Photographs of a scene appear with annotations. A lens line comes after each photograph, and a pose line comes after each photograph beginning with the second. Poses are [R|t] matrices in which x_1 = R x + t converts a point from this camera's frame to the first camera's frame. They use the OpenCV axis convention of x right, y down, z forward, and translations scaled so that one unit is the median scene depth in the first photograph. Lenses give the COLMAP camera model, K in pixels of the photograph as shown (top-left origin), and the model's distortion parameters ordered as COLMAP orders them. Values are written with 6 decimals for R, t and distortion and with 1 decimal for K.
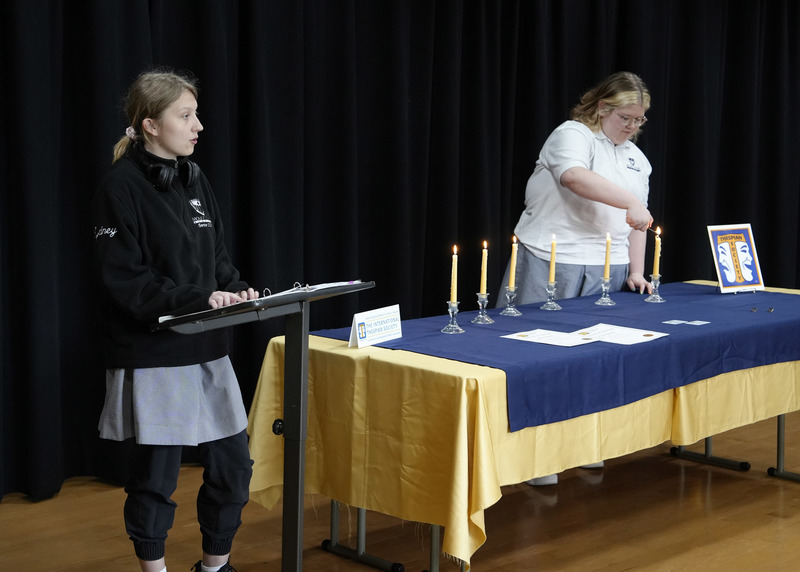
lens RADIAL K [[1411.9, 0, 400.0], [0, 1411.9, 286.0], [0, 0, 1]] dist [0.237204, -0.157779]
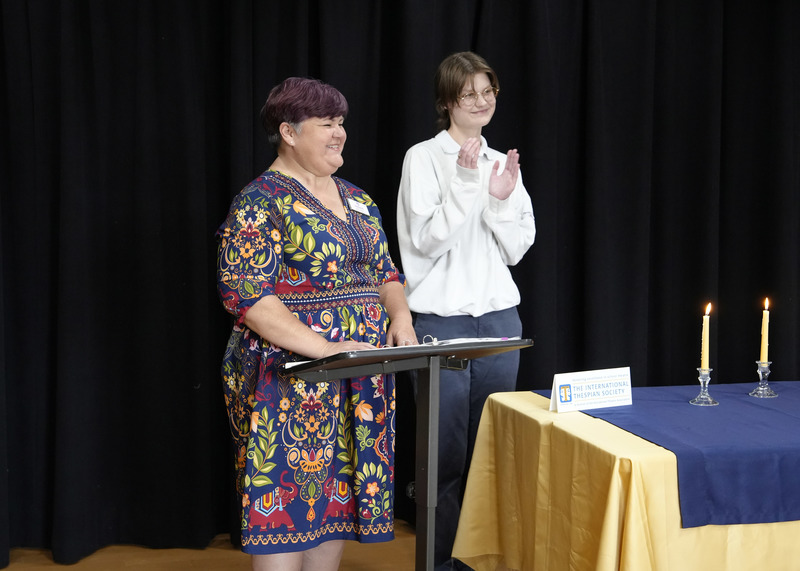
lens RADIAL K [[1411.9, 0, 400.0], [0, 1411.9, 285.5], [0, 0, 1]] dist [0.237204, -0.157779]
pose [[0.882531, 0.039075, -0.468628, 0.303641], [-0.053015, 0.998456, -0.016586, -0.016499], [0.467257, 0.039482, 0.883240, 0.154764]]
